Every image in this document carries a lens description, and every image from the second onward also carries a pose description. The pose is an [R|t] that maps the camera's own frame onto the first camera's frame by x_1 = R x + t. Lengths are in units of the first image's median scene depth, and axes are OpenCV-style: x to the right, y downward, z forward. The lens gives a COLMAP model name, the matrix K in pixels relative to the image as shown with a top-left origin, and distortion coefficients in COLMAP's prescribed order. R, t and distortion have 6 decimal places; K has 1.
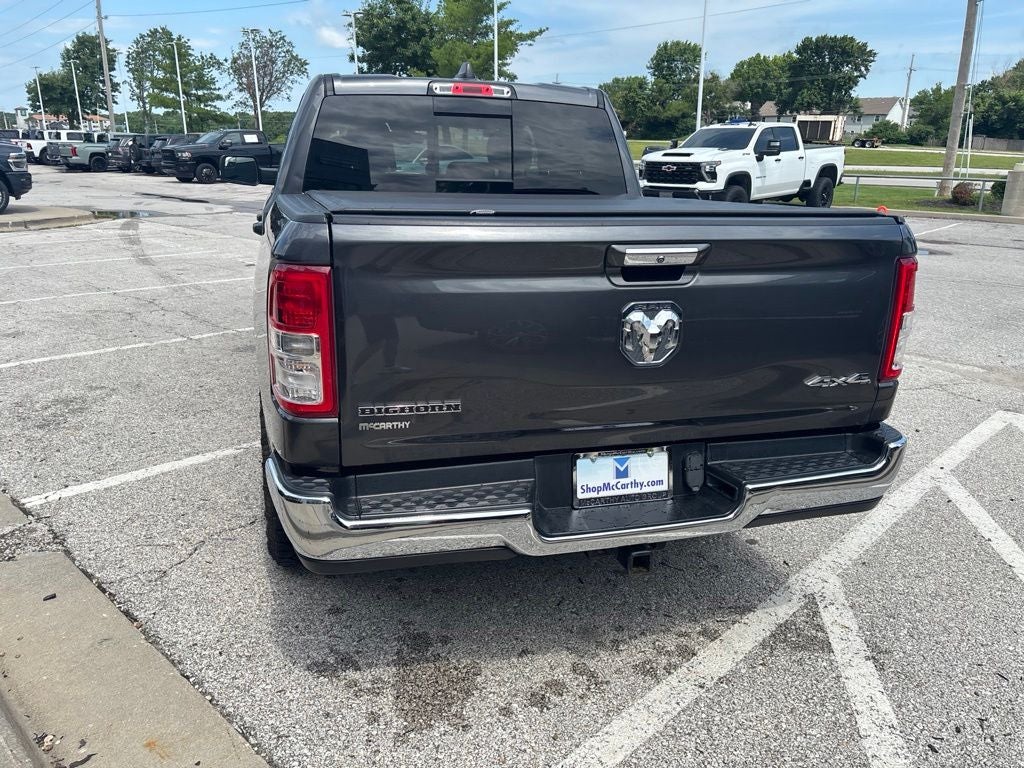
lens RADIAL K [[774.9, 0, 508.2], [0, 774.9, 385.7], [0, 0, 1]] dist [0.048025, -0.055783]
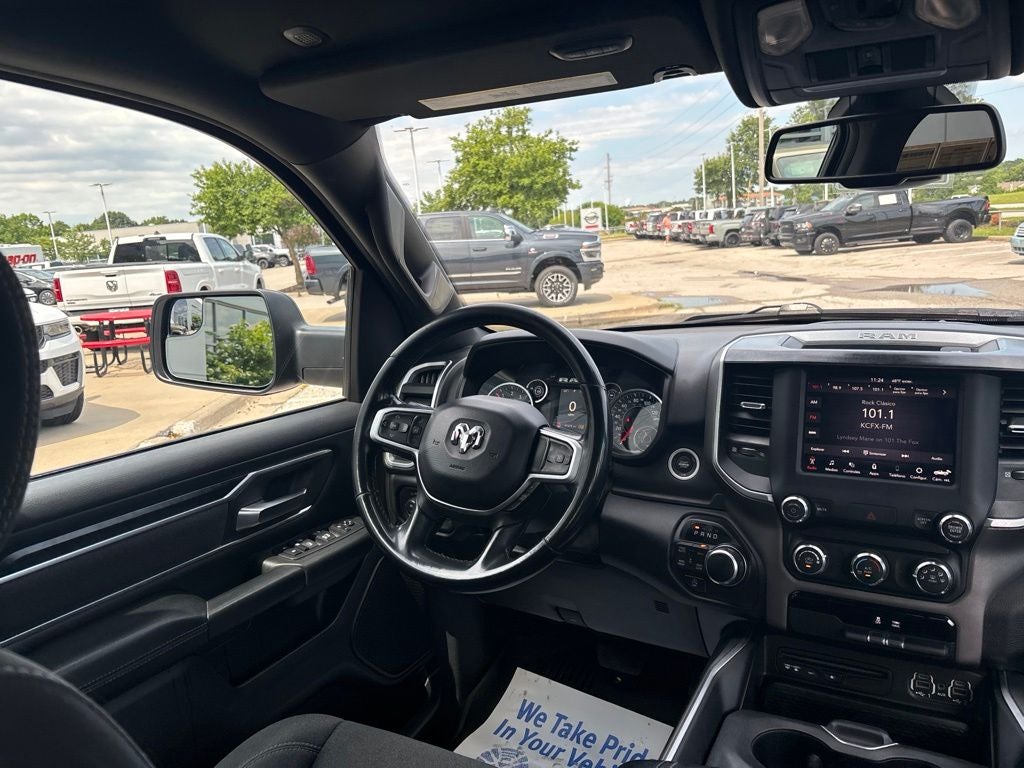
lens RADIAL K [[774.9, 0, 506.4], [0, 774.9, 378.9], [0, 0, 1]] dist [0.048025, -0.055783]
pose [[0.702277, 0.066460, -0.708795, -0.116982], [-0.128562, 0.991103, -0.034449, -0.458800], [0.700199, 0.115317, 0.704573, 1.500207]]
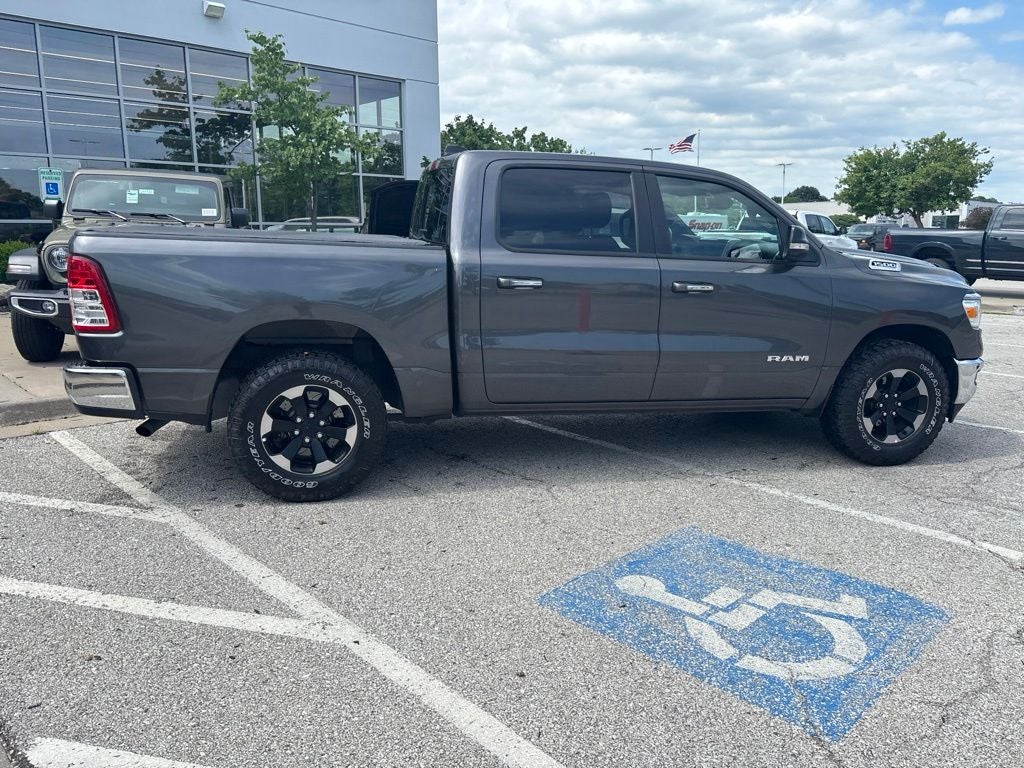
lens RADIAL K [[774.9, 0, 509.9], [0, 774.9, 384.7], [0, 0, 1]] dist [0.048025, -0.055783]
pose [[-0.030546, 0.178504, -0.983465, 1.625213], [-0.301809, 0.936351, 0.179327, -0.363857], [0.952879, 0.302296, 0.025272, 1.446412]]
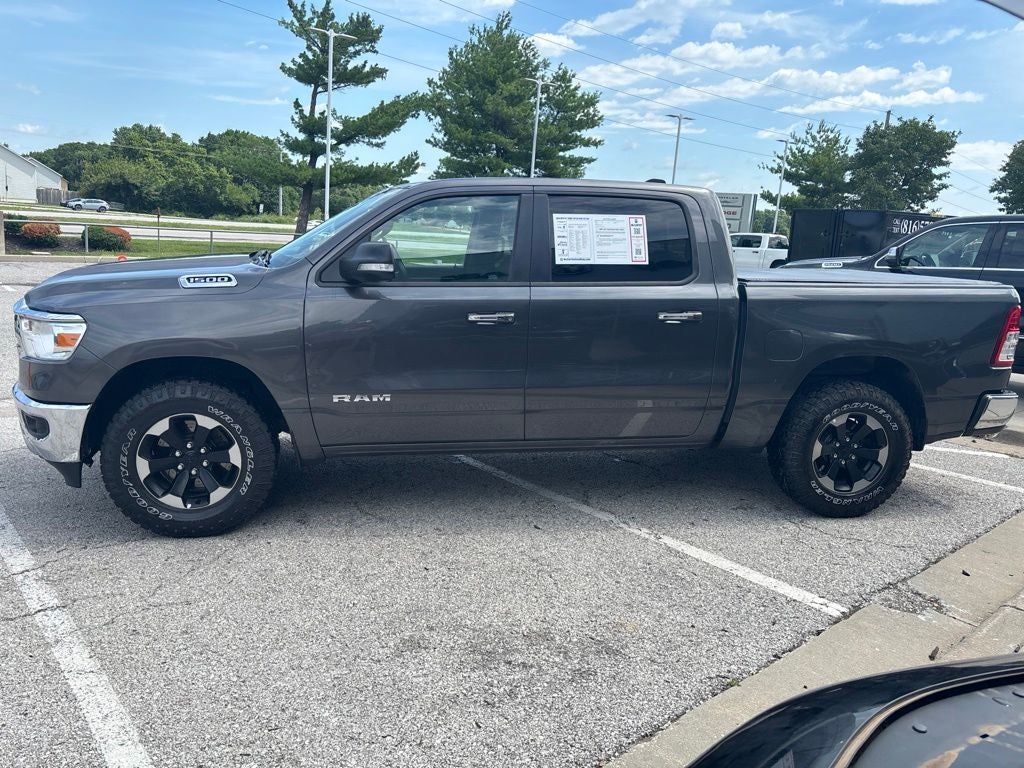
lens RADIAL K [[774.9, 0, 508.3], [0, 774.9, 381.8], [0, 0, 1]] dist [0.048025, -0.055783]
pose [[0.093101, -0.207012, 0.973898, -1.799431], [0.237998, 0.954418, 0.180120, -0.467545], [-0.966793, 0.215016, 0.138125, 1.396891]]
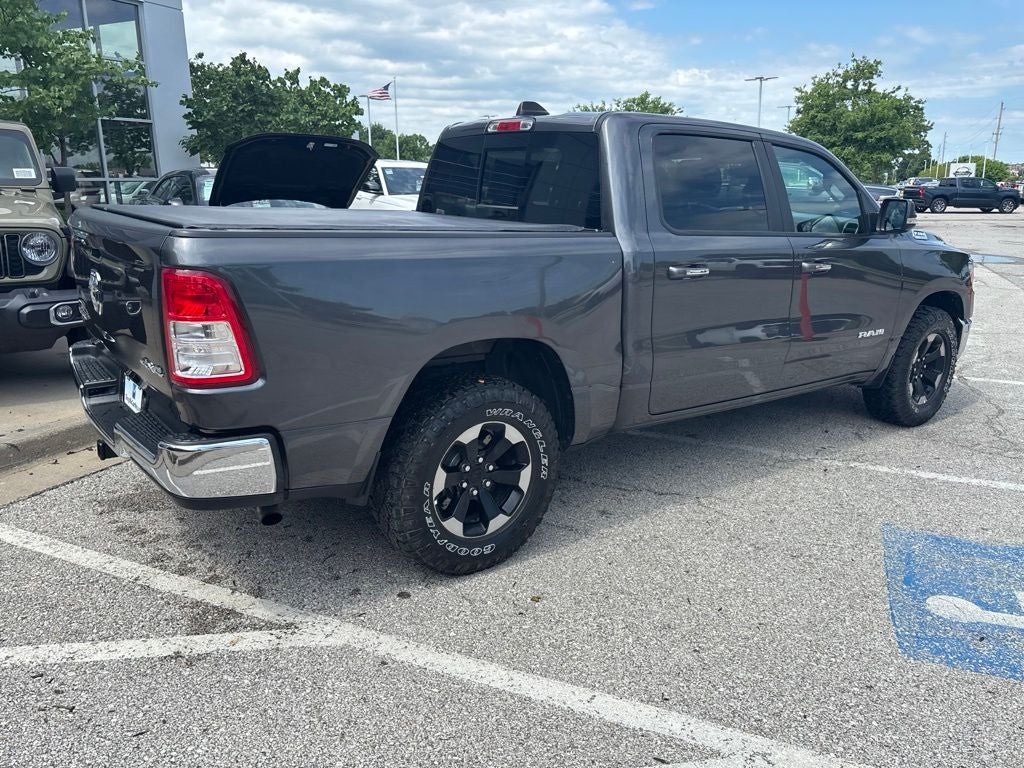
lens RADIAL K [[774.9, 0, 510.2], [0, 774.9, 378.7], [0, 0, 1]] dist [0.048025, -0.055783]
pose [[0.355287, 0.216307, -0.909386, 1.241435], [-0.274824, 0.954032, 0.119556, -0.203636], [0.893444, 0.207445, 0.398402, 0.760687]]
